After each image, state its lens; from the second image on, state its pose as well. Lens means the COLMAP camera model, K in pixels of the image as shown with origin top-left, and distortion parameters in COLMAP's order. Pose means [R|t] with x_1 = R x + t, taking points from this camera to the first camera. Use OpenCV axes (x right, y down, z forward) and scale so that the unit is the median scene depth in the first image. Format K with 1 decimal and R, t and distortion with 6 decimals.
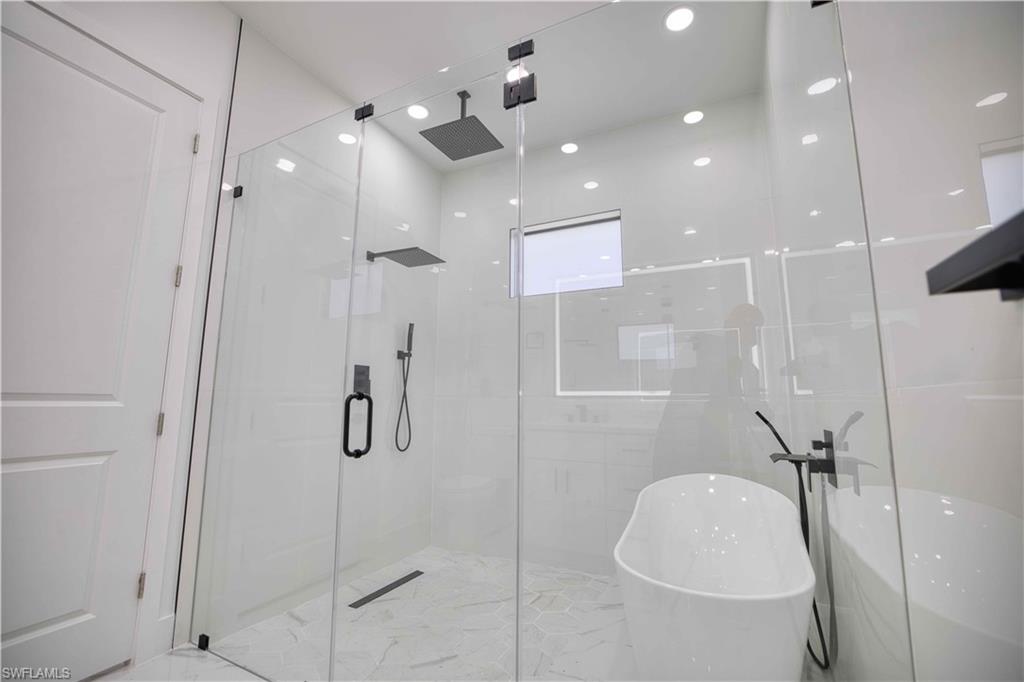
lens RADIAL K [[427.8, 0, 507.1], [0, 427.8, 340.1], [0, 0, 1]] dist [-0.022892, 0.000305]
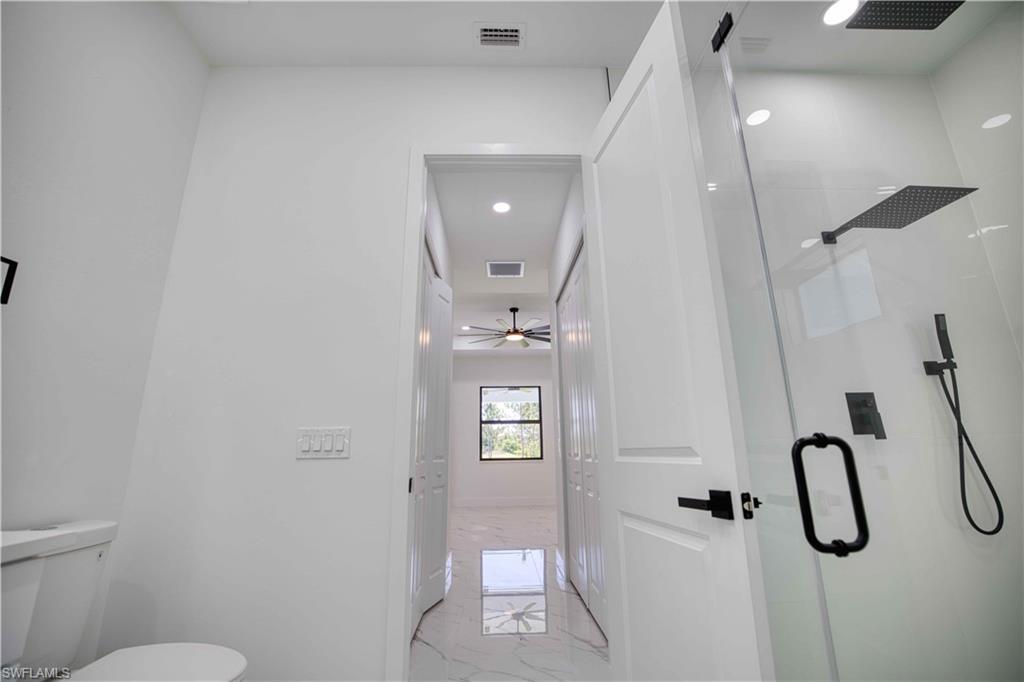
lens RADIAL K [[427.8, 0, 507.1], [0, 427.8, 340.1], [0, 0, 1]] dist [-0.022892, 0.000305]
pose [[0.469952, -0.235448, -0.850711, -0.017154], [0.141850, 0.971387, -0.190486, 0.025397], [0.871220, -0.031154, 0.489904, 0.188253]]
